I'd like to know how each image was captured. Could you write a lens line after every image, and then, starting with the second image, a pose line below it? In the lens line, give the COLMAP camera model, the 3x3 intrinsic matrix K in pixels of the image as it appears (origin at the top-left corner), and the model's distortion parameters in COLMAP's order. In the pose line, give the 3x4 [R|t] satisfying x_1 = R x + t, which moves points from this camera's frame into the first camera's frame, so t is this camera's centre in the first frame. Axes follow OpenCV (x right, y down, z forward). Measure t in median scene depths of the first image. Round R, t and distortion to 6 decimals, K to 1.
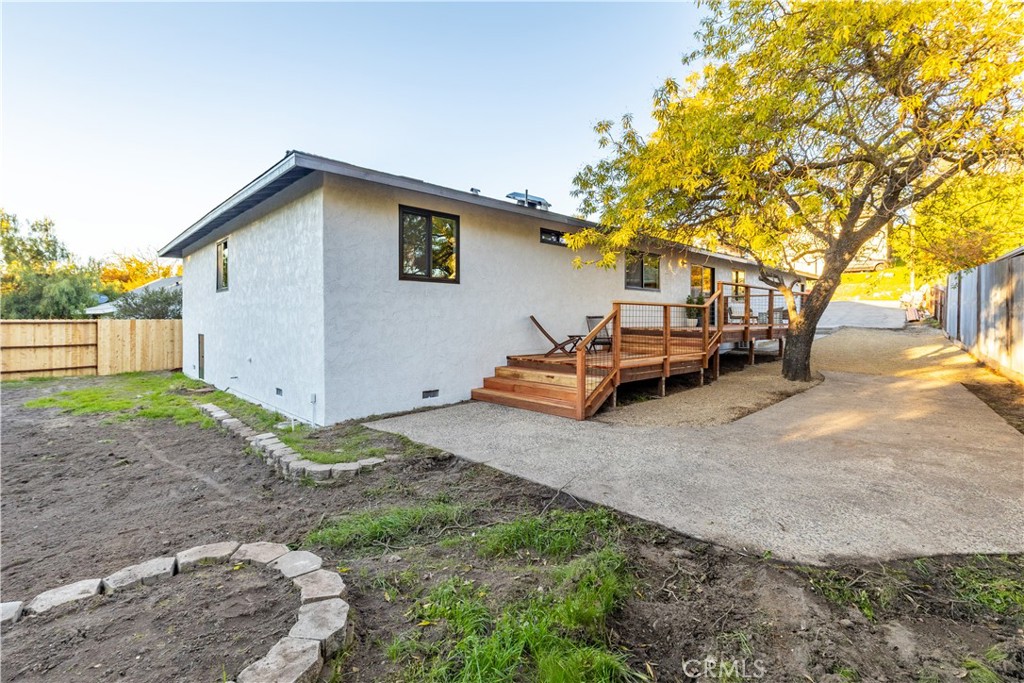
lens RADIAL K [[471.6, 0, 520.5], [0, 471.6, 322.8], [0, 0, 1]] dist [0.001973, -0.000632]
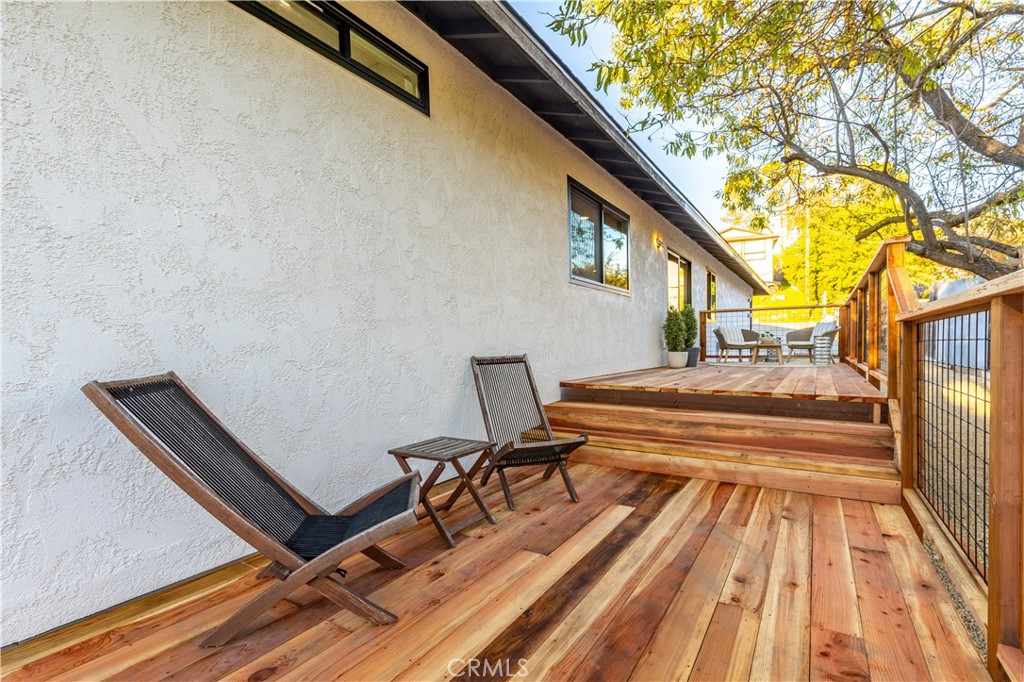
lens RADIAL K [[471.6, 0, 510.8], [0, 471.6, 363.5], [0, 0, 1]] dist [0.001973, -0.000632]
pose [[0.976735, -0.028793, 0.212507, 0.122058], [0.022713, 0.999261, 0.030999, -0.023123], [-0.213243, -0.025451, 0.976668, 0.849634]]
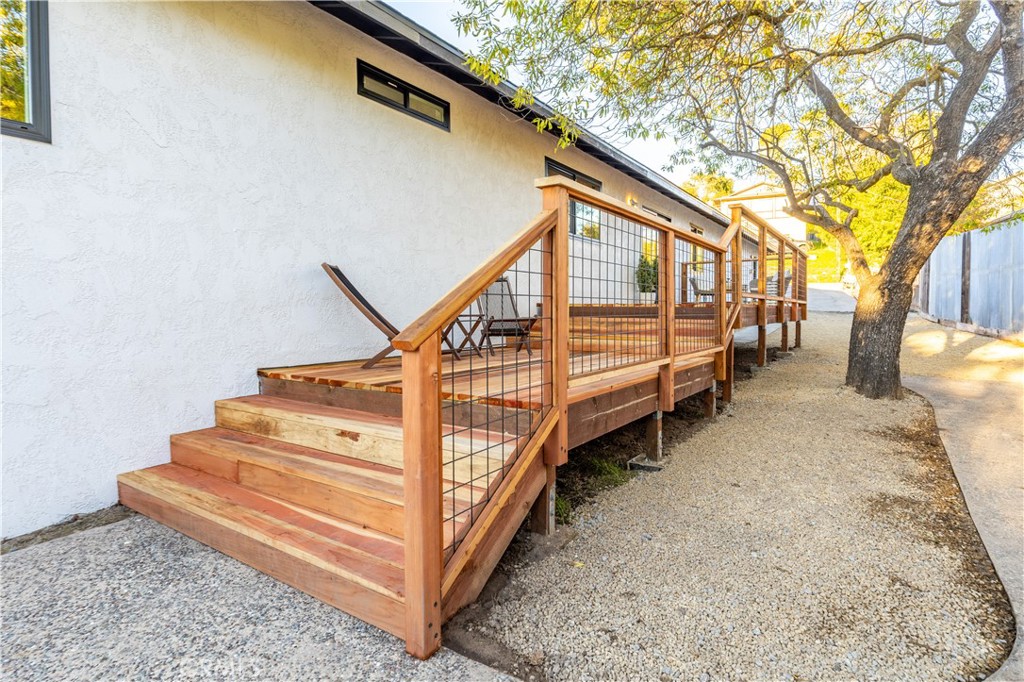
lens RADIAL K [[535.9, 0, 517.6], [0, 535.9, 319.9], [0, 0, 1]] dist [-0.001501, -0.001675]
pose [[0.980189, -0.012761, 0.197651, 0.091920], [0.011282, 0.999899, 0.008608, 0.031000], [-0.197741, -0.006208, 0.980235, 0.549563]]
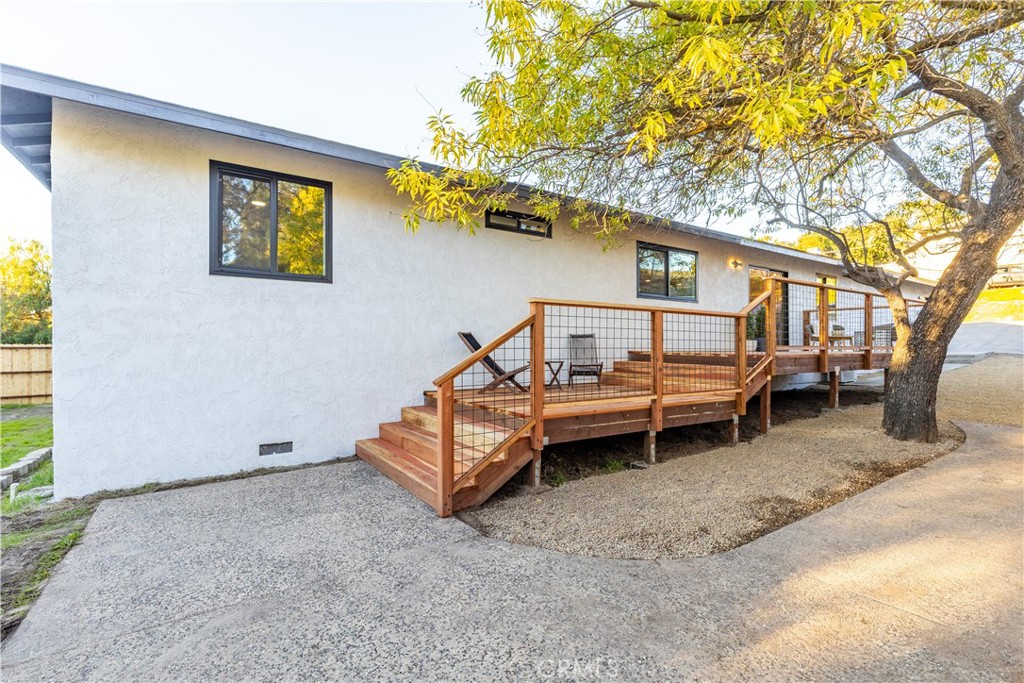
lens RADIAL K [[471.6, 0, 514.0], [0, 471.6, 340.8], [0, 0, 1]] dist [0.001973, -0.000632]
pose [[0.982566, -0.005453, -0.185835, 0.230208], [0.001171, 0.999731, -0.023147, 0.013993], [0.185911, 0.022526, 0.982308, 0.359670]]
